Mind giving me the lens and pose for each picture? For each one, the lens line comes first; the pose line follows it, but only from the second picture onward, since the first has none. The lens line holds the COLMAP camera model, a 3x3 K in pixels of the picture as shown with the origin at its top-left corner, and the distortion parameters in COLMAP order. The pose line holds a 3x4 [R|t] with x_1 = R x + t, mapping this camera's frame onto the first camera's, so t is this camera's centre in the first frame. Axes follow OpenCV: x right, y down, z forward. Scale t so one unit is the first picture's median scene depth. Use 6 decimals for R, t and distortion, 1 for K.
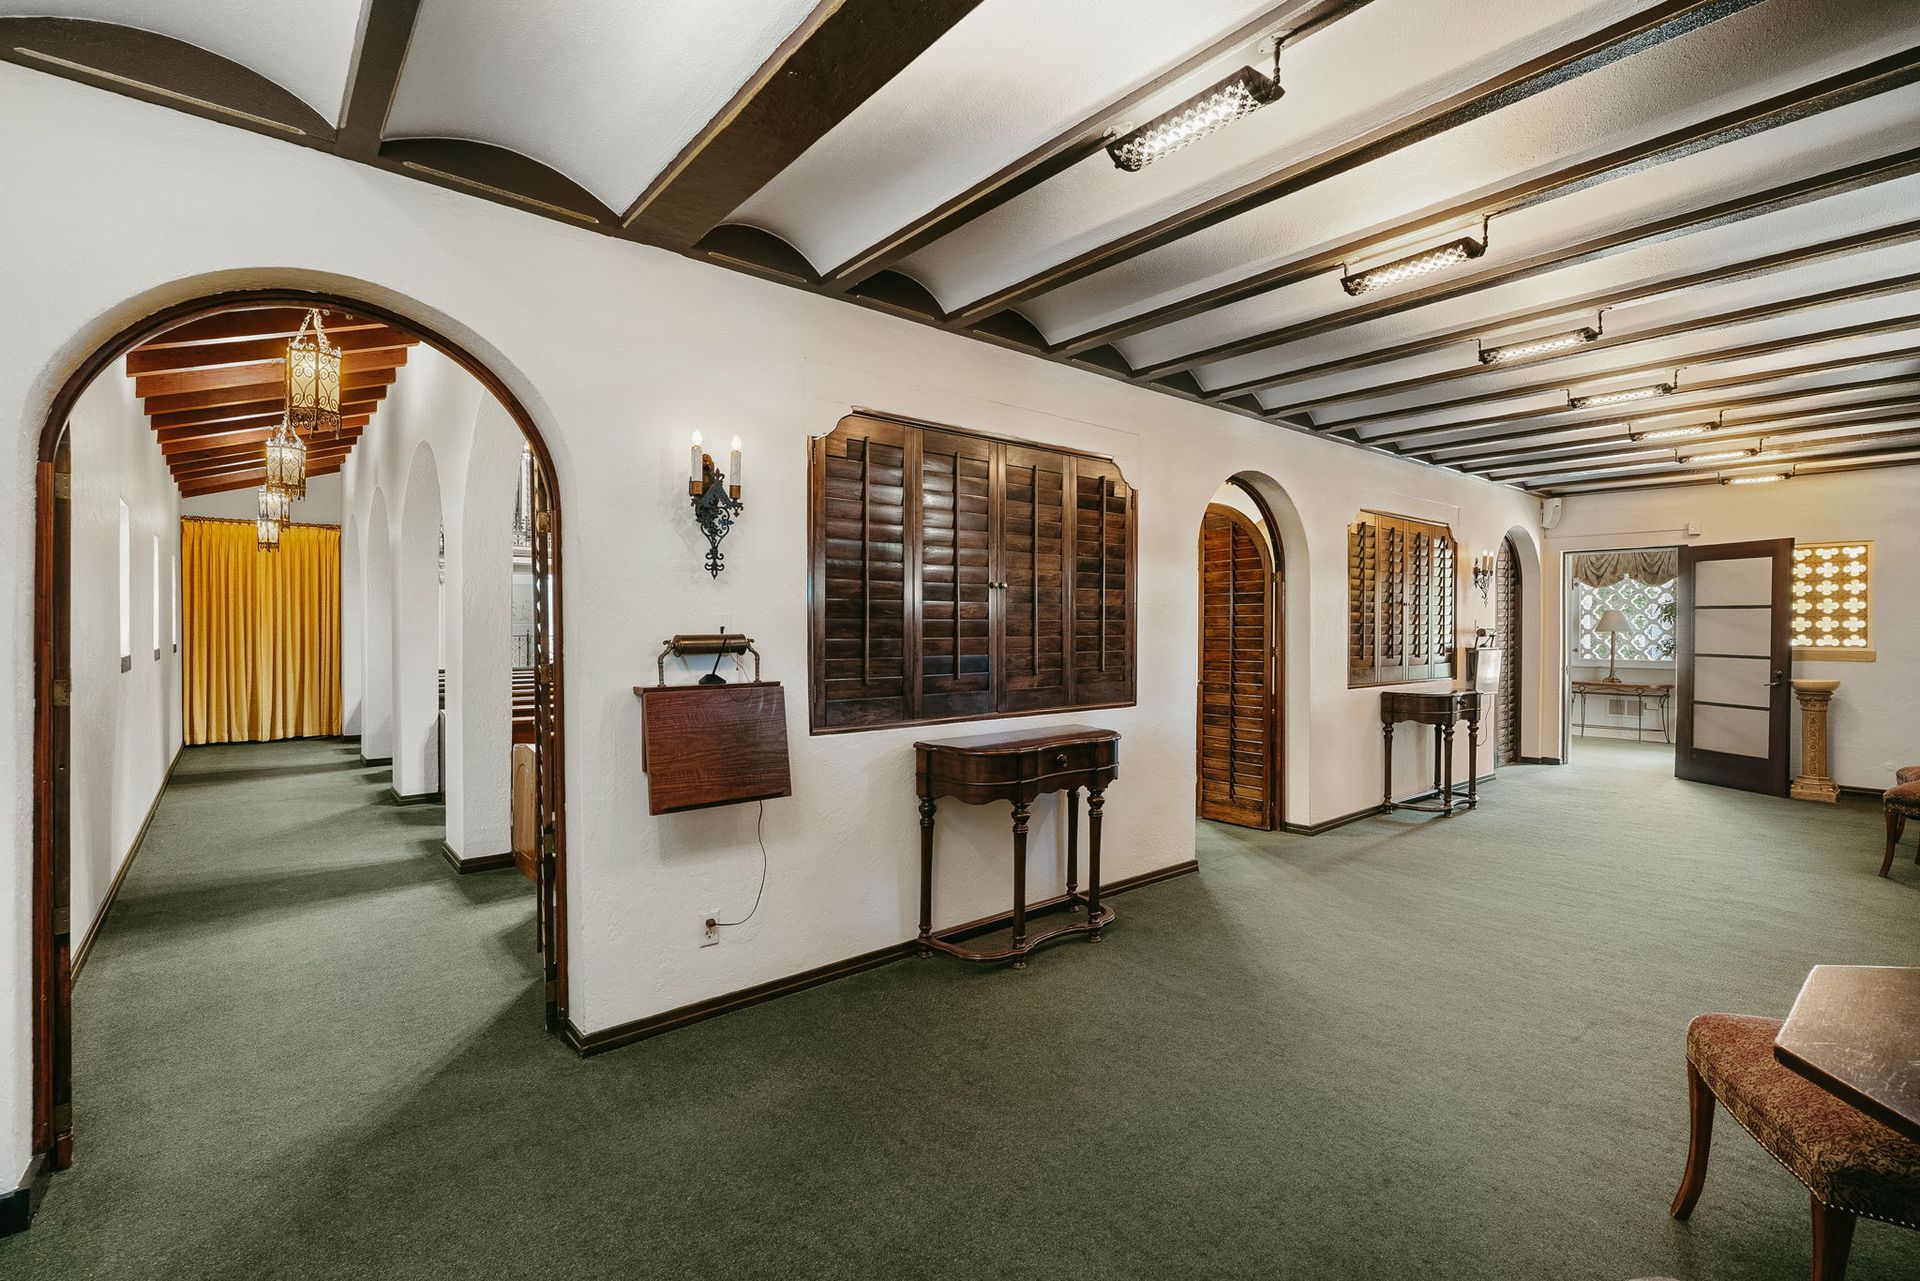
lens RADIAL K [[856.9, 0, 958.3], [0, 856.9, 630.1], [0, 0, 1]] dist [-0.000782, 0.000580]
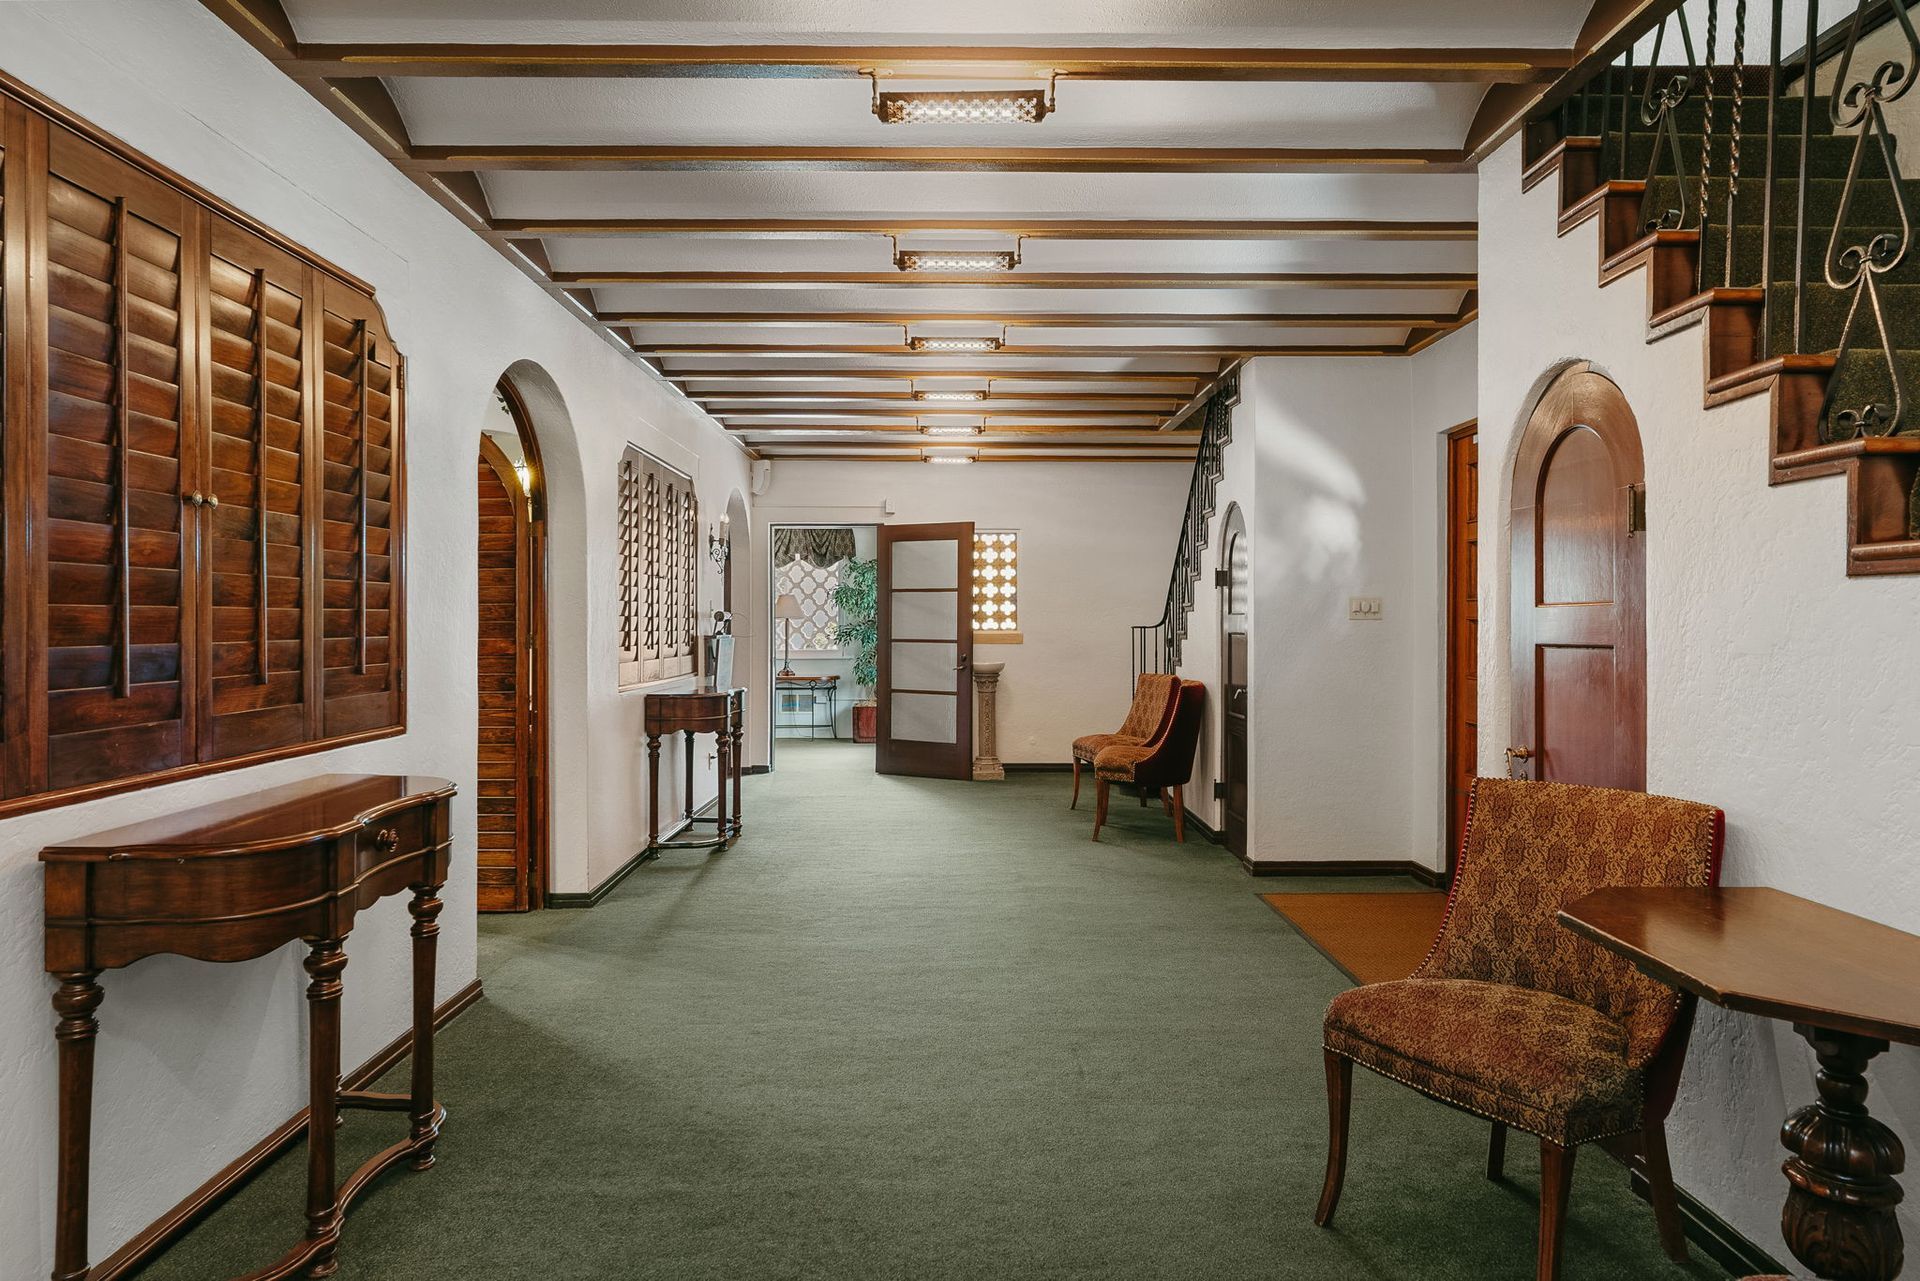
lens RADIAL K [[1174.1, 0, 968.5], [0, 1174.1, 619.9], [0, 0, 1]] dist [-0.000153, -0.000461]
pose [[0.633169, -0.001978, 0.774011, -0.111235], [0.004909, 0.999987, -0.001460, 0.010887], [-0.773998, 0.004724, 0.633170, 0.146783]]
